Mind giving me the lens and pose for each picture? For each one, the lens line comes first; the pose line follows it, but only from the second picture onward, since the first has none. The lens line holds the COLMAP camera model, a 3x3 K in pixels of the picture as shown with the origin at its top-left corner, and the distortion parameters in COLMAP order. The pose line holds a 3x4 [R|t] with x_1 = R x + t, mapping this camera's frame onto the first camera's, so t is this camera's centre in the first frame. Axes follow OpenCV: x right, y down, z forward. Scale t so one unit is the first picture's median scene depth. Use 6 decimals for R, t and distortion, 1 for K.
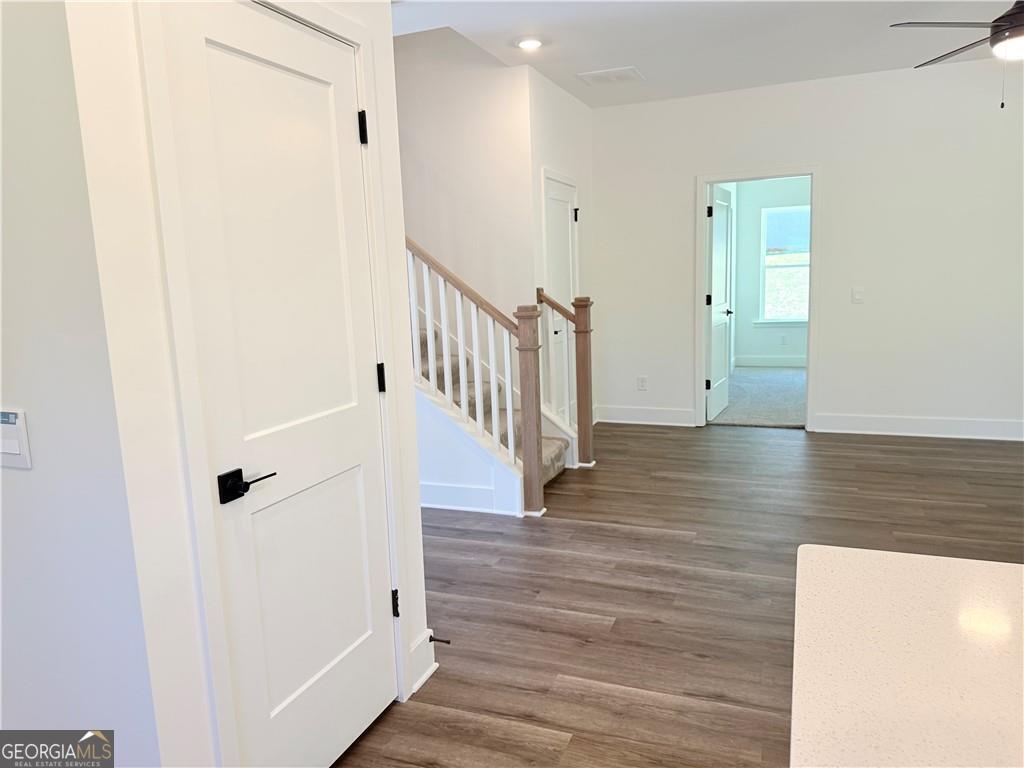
lens RADIAL K [[722.1, 0, 510.7], [0, 722.1, 378.3], [0, 0, 1]] dist [0.056548, -0.074134]
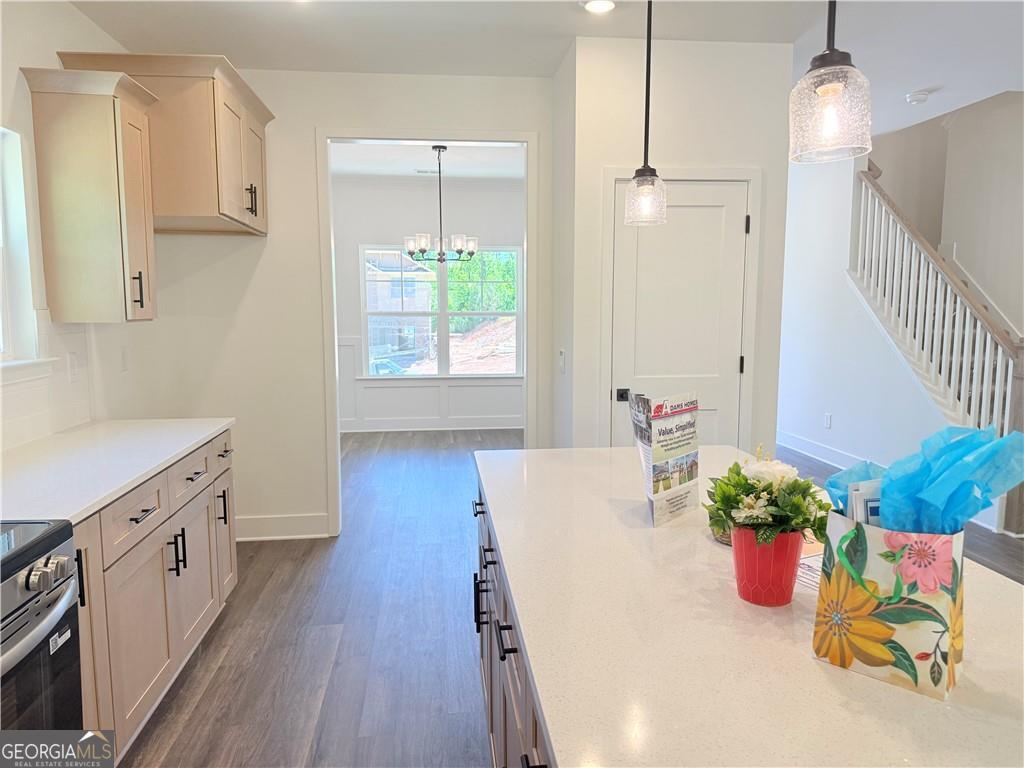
lens RADIAL K [[722.1, 0, 510.3], [0, 722.1, 385.5], [0, 0, 1]] dist [0.056548, -0.074134]
pose [[0.464657, 0.136576, -0.874895, 0.584150], [-0.145823, 0.986346, 0.076527, -0.002176], [0.873401, 0.092021, 0.478228, -0.171180]]
